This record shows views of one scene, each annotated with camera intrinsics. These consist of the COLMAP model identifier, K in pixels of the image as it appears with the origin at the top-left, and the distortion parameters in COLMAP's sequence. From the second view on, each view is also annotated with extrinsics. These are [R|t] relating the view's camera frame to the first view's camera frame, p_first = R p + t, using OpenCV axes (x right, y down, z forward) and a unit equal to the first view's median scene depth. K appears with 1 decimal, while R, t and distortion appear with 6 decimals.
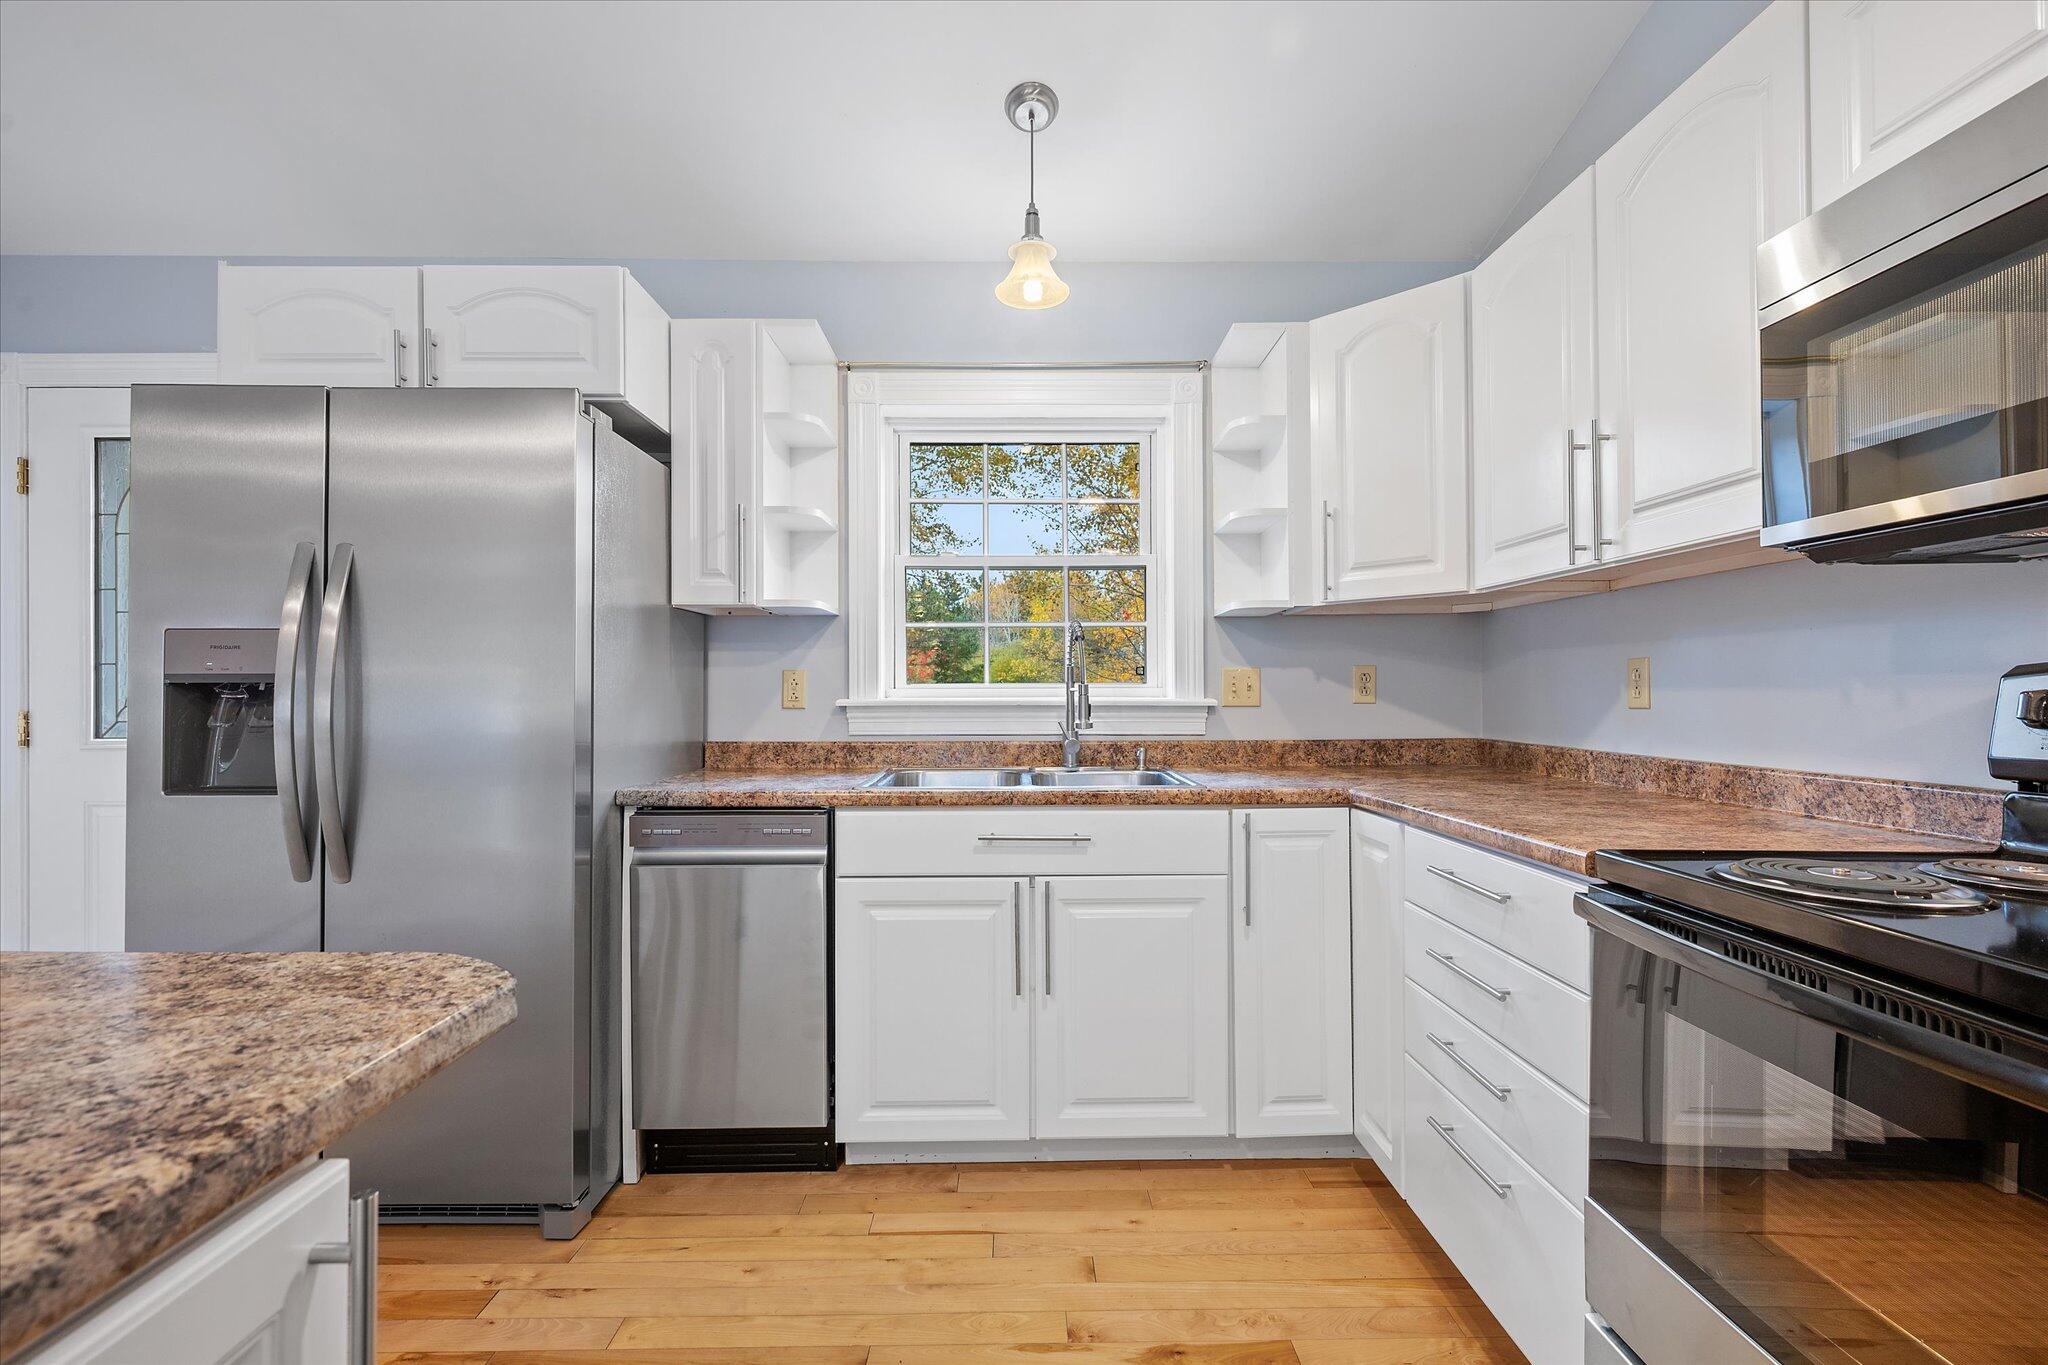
lens RADIAL K [[931.1, 0, 1026.0], [0, 931.1, 692.2], [0, 0, 1]] dist [0.001955, 0.000332]
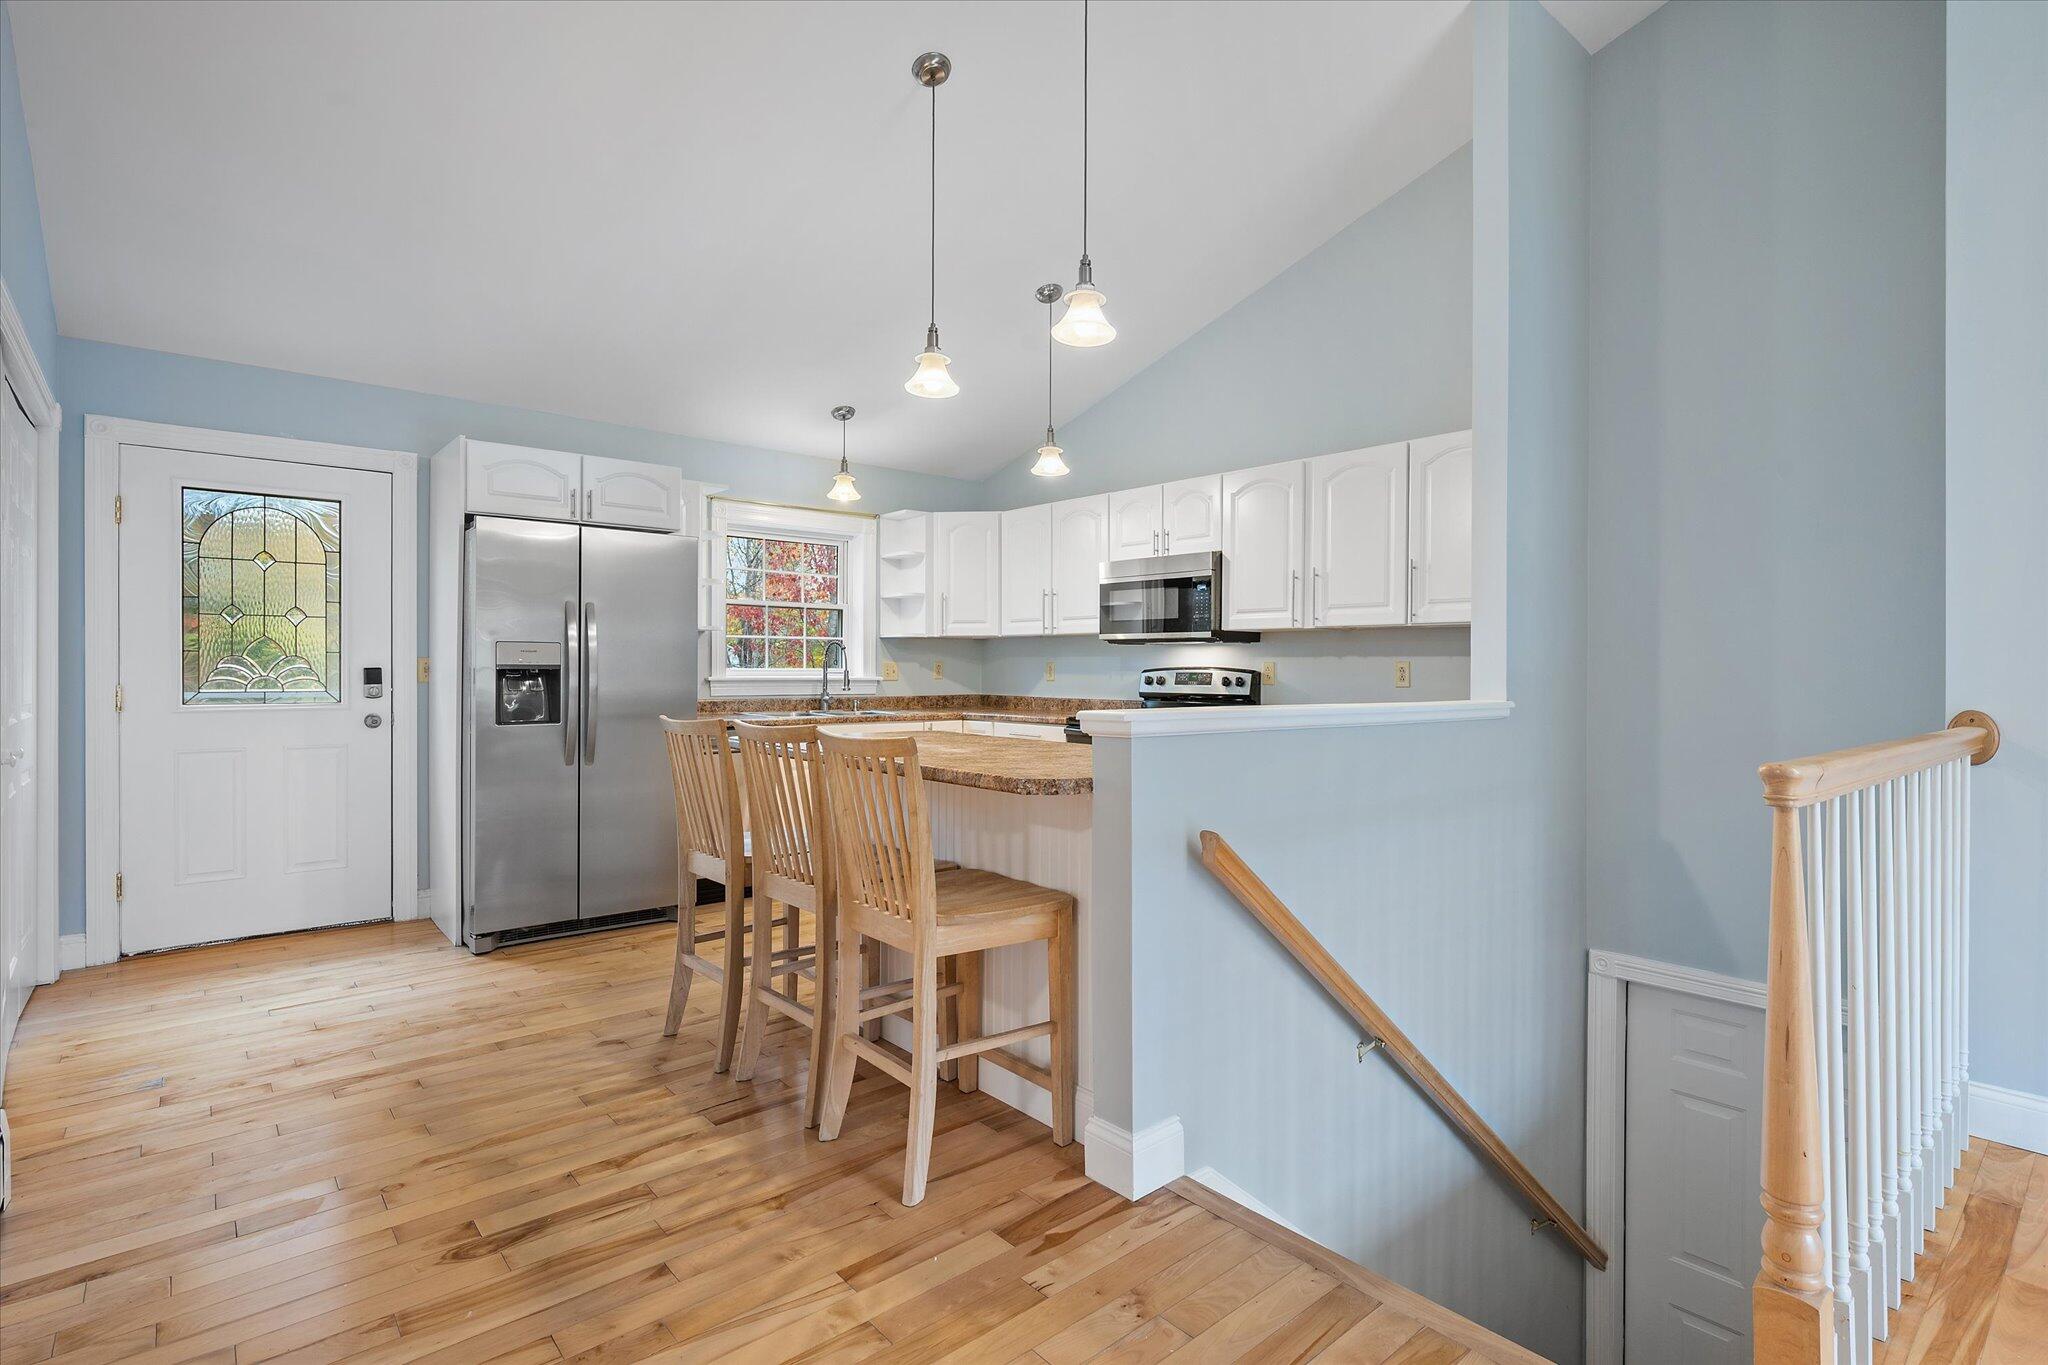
lens RADIAL K [[985.5, 0, 1027.2], [0, 985.5, 680.4], [0, 0, 1]] dist [0.001782, -0.000142]
pose [[0.768894, -0.001419, 0.639375, -1.132656], [-0.007752, 0.999903, 0.011542, -0.015236], [-0.639329, -0.013831, 0.768809, -1.078491]]
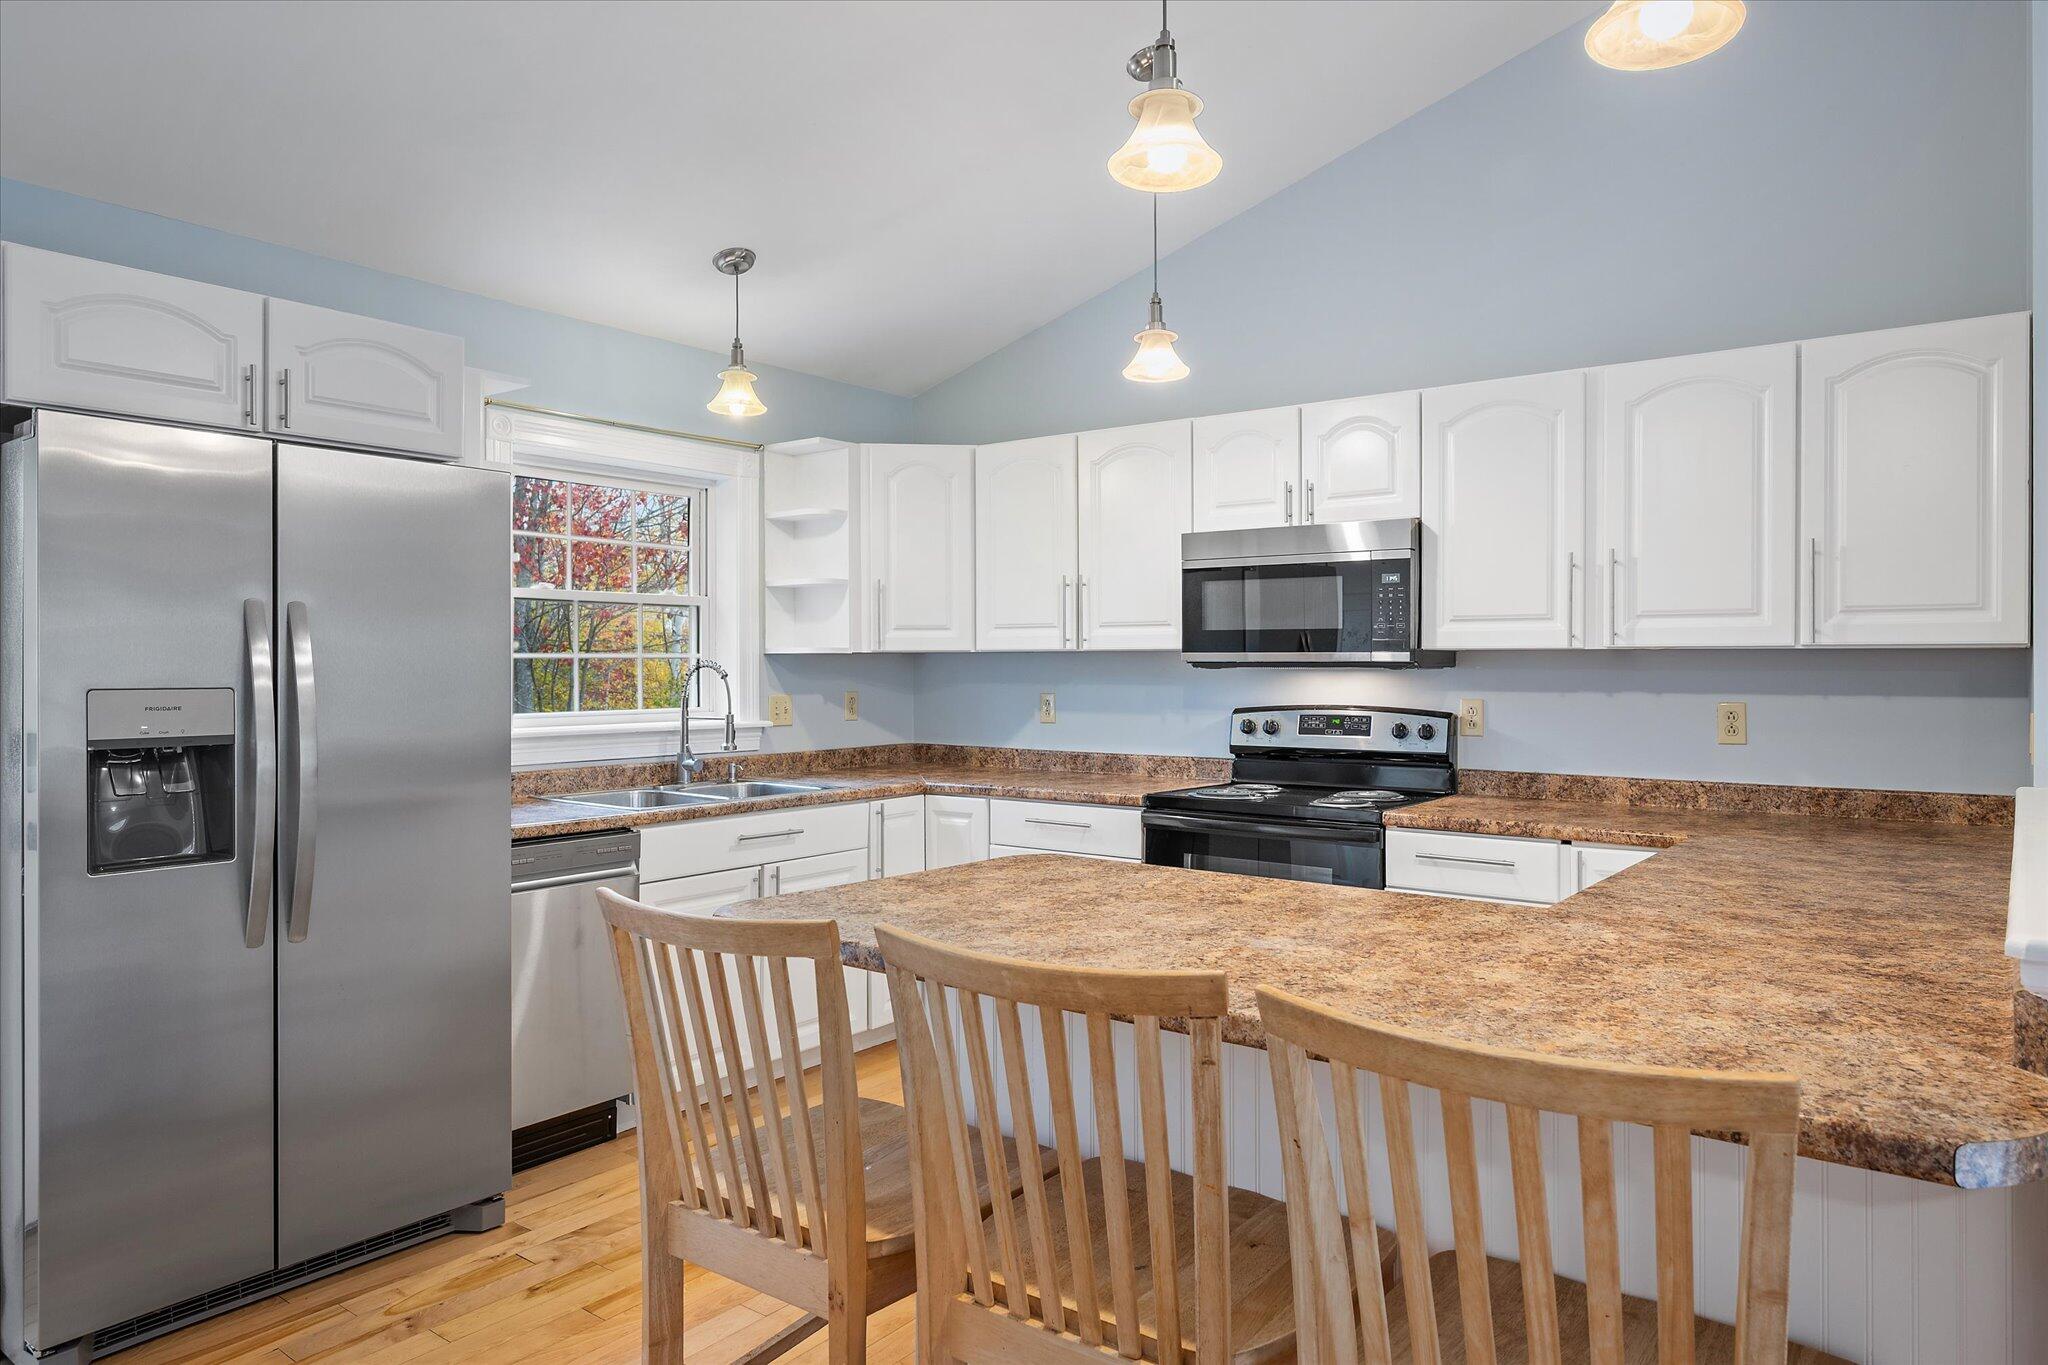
lens RADIAL K [[1284.0, 0, 1029.3], [0, 1284.0, 679.1], [0, 0, 1]] dist [0.001735, 0.000917]
pose [[0.617365, -0.005431, 0.786658, -1.083850], [-0.001438, 0.999967, 0.008033, -0.072876], [-0.786676, -0.006091, 0.617336, -0.379572]]
